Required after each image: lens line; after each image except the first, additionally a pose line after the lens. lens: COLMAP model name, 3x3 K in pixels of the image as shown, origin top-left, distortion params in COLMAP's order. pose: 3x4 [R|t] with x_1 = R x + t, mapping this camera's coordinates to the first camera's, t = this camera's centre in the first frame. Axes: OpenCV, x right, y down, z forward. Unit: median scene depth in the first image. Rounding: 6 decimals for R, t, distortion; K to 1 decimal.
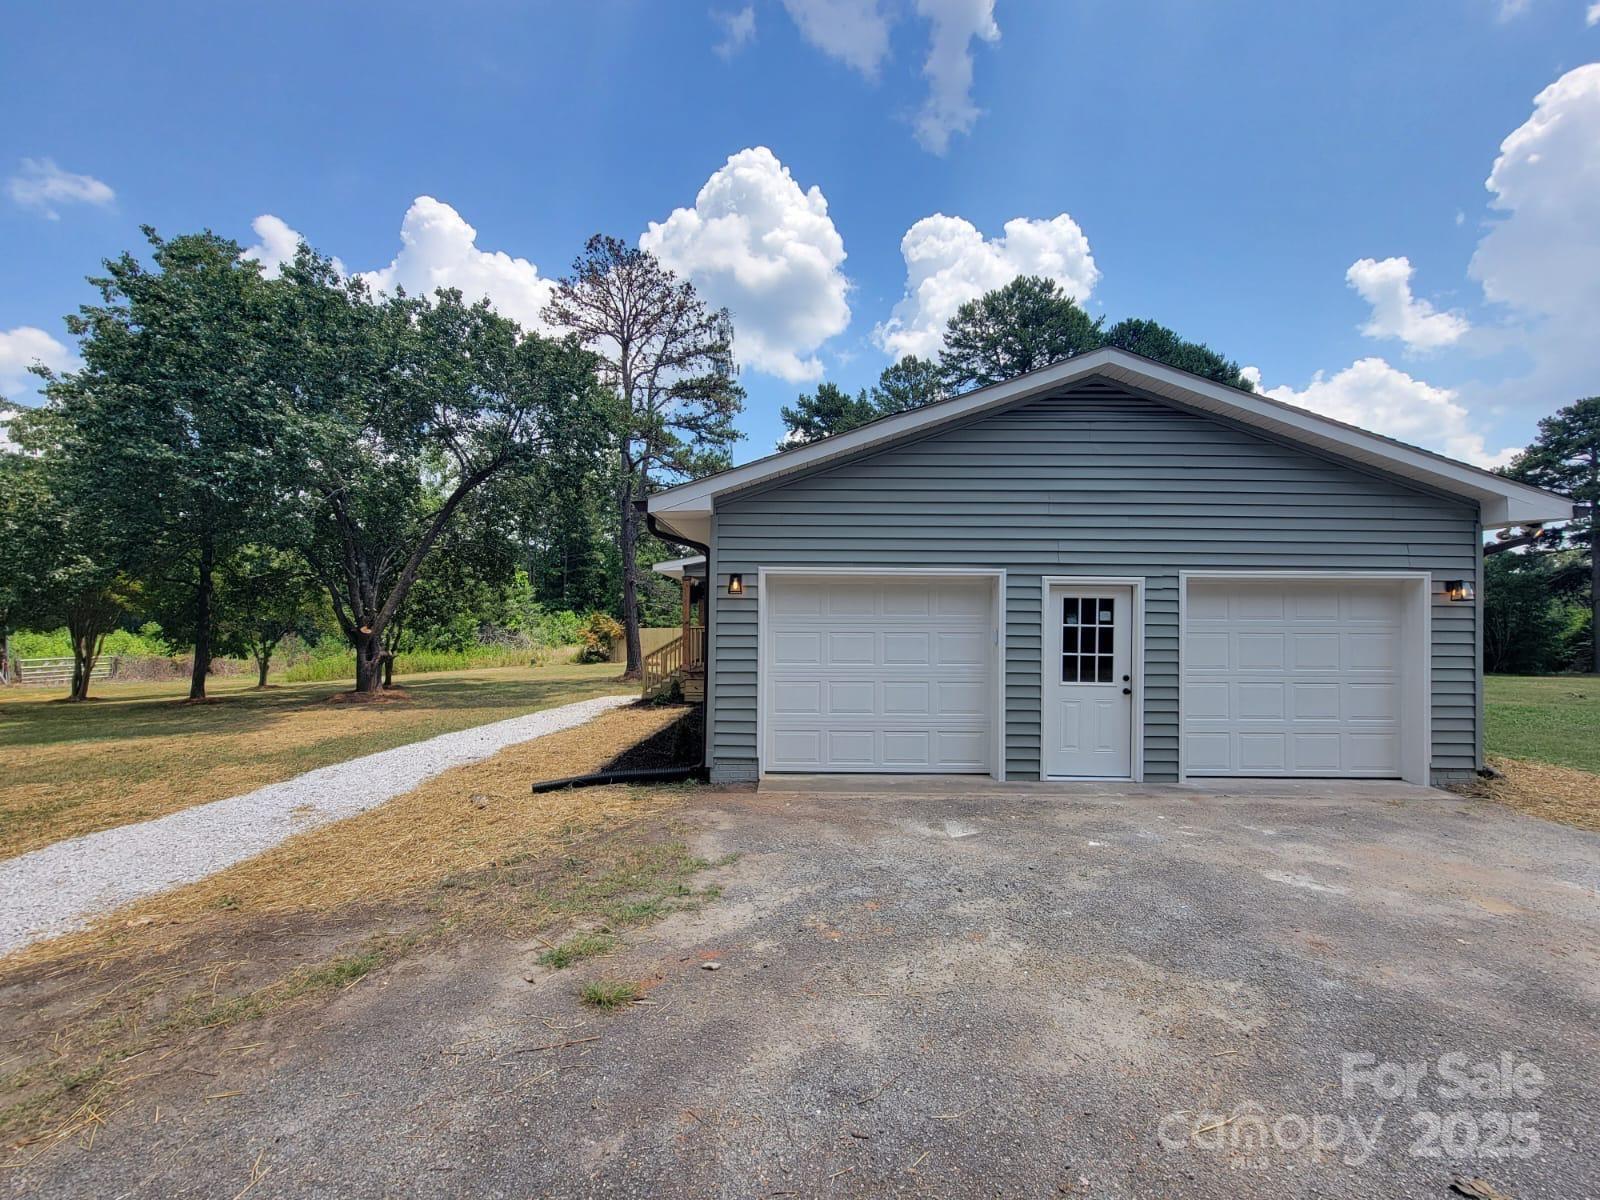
lens RADIAL K [[655.7, 0, 795.8], [0, 655.7, 609.9], [0, 0, 1]] dist [-0.002704, 0.000007]
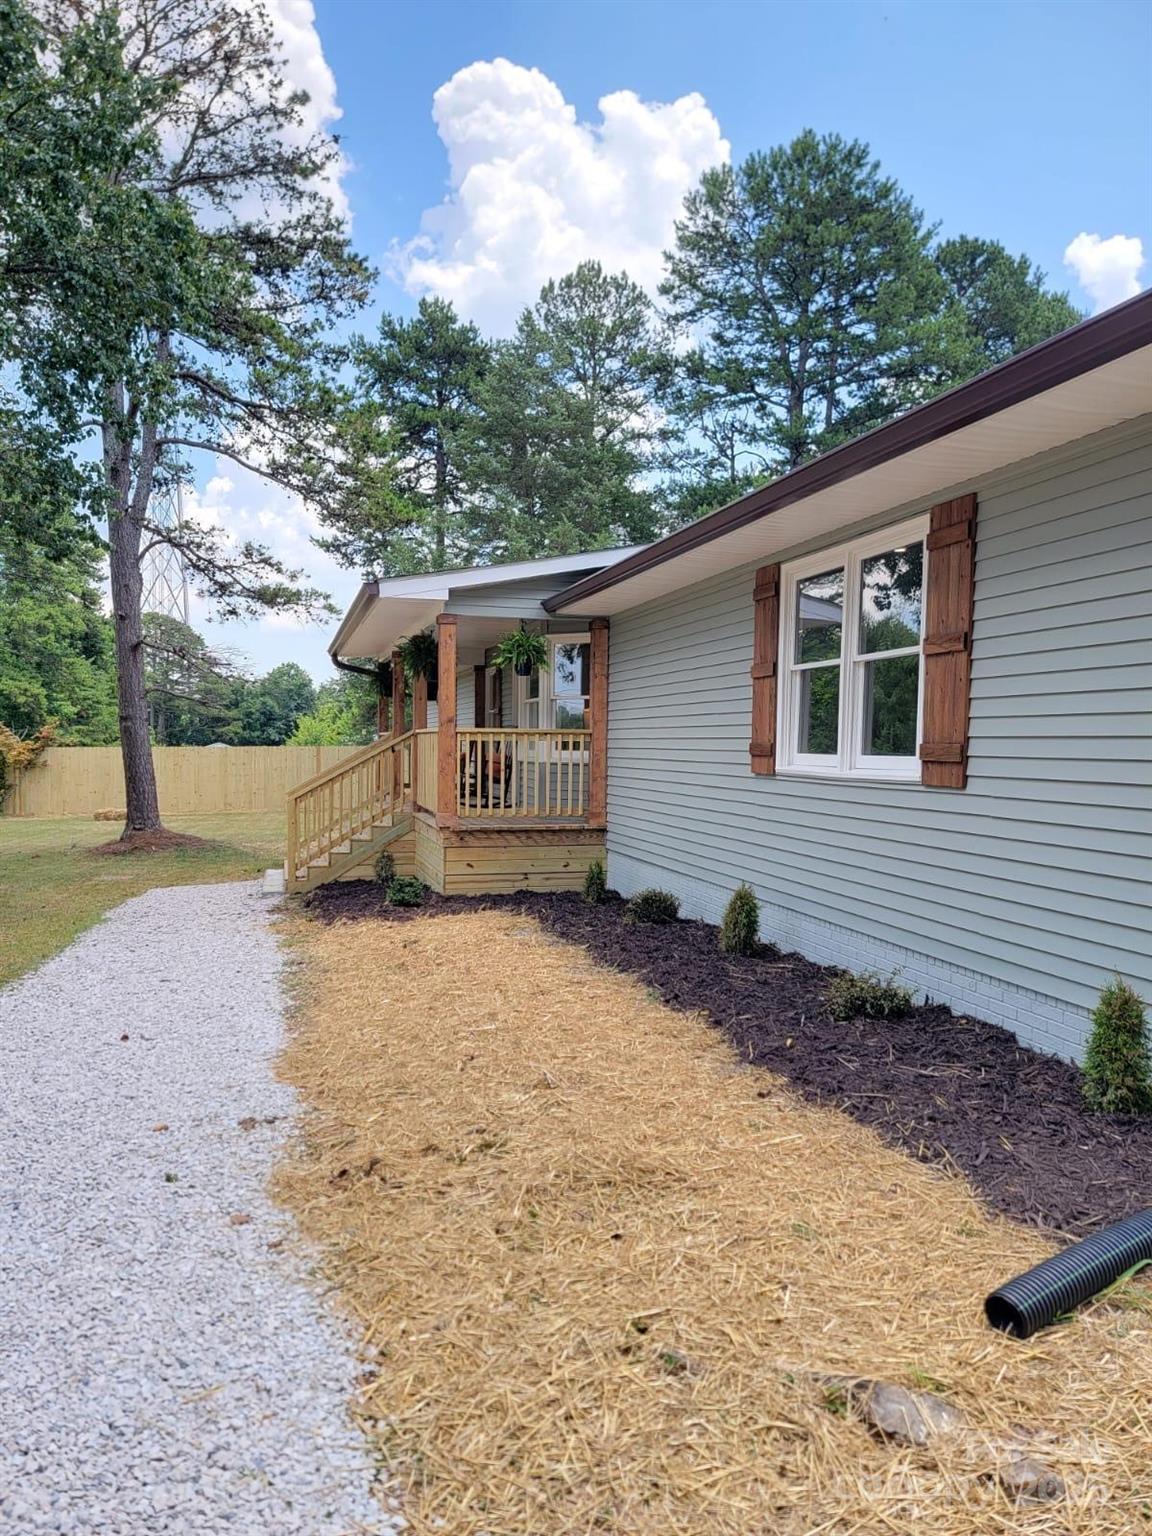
lens RADIAL K [[1067.5, 0, 554.3], [0, 1067.5, 781.0], [0, 0, 1]] dist [0.055873, -0.030380]
pose [[0.963893, -0.003098, 0.266272, -0.224540], [-0.010670, 0.998680, 0.050245, 0.018159], [-0.266076, -0.051272, 0.962588, 0.219002]]
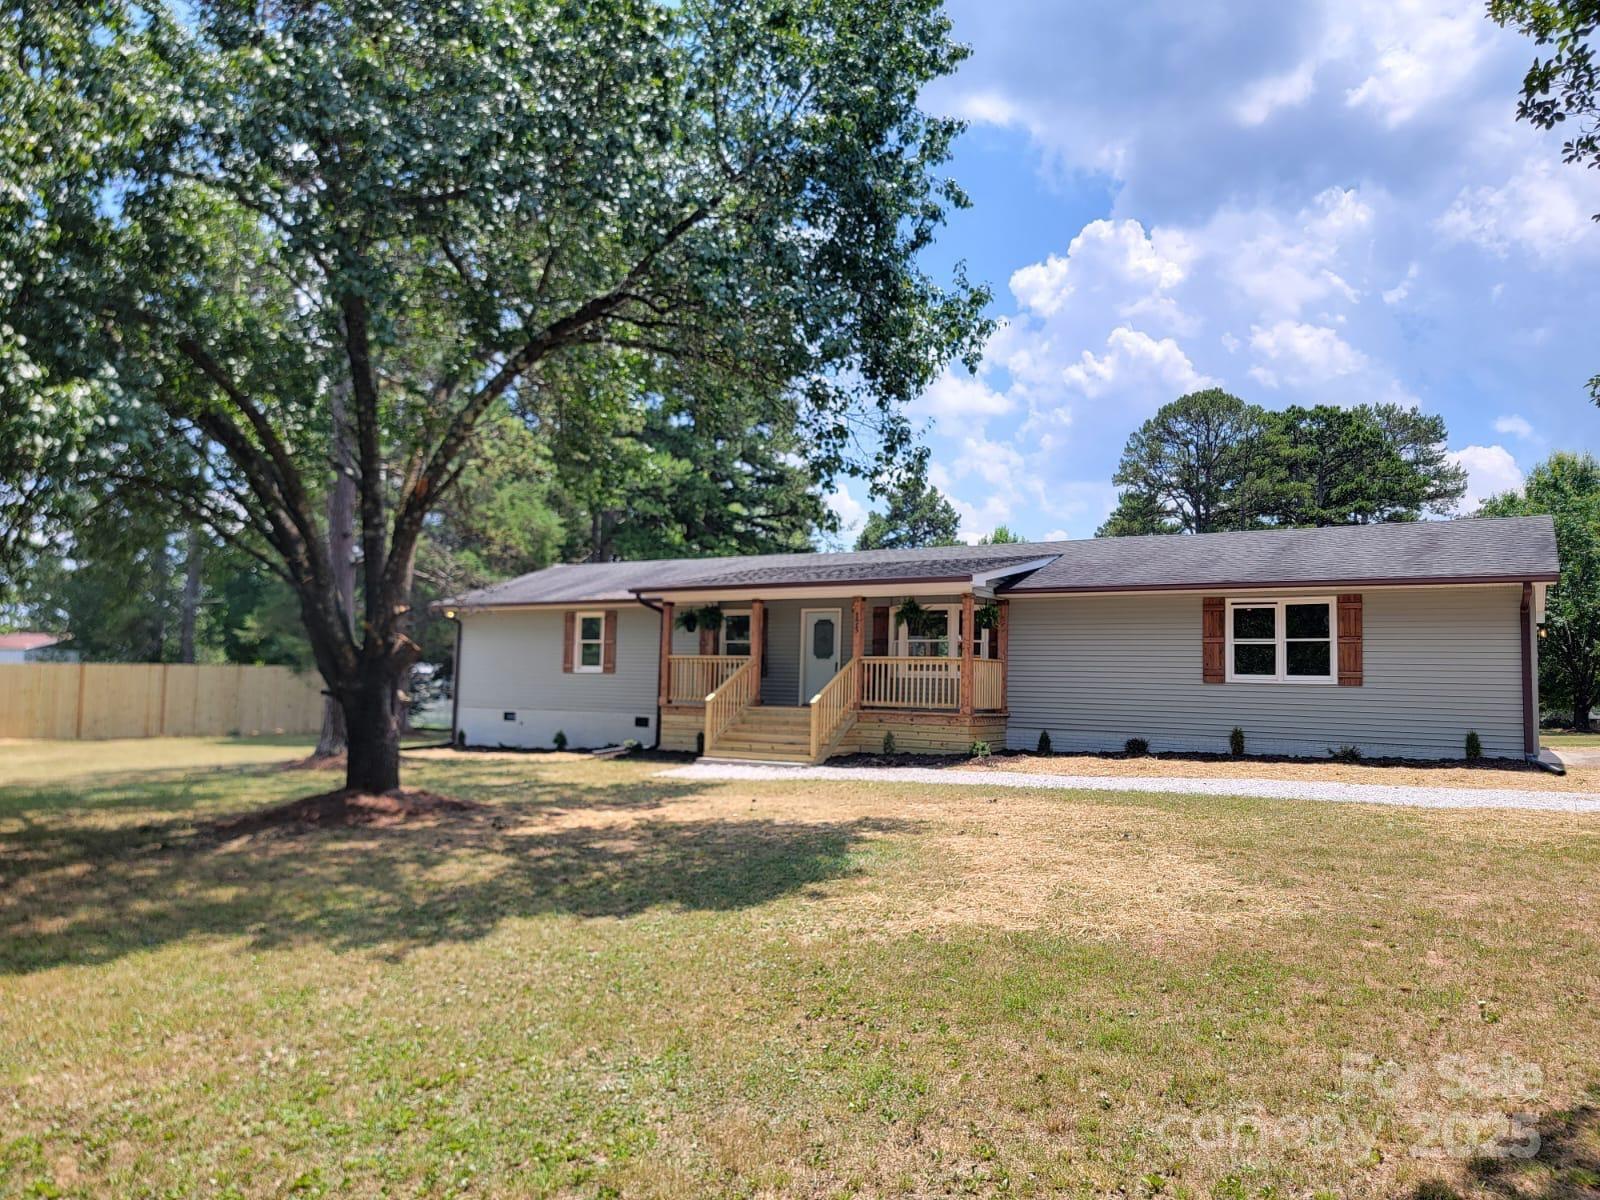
lens RADIAL K [[1111.9, 0, 808.6], [0, 1111.9, 606.4], [0, 0, 1]] dist [0.055873, -0.030380]
pose [[0.507477, 0.068301, 0.858954, -1.074396], [-0.033957, 0.997664, -0.059269, 0.037584], [-0.860996, 0.000911, 0.508611, 0.381102]]
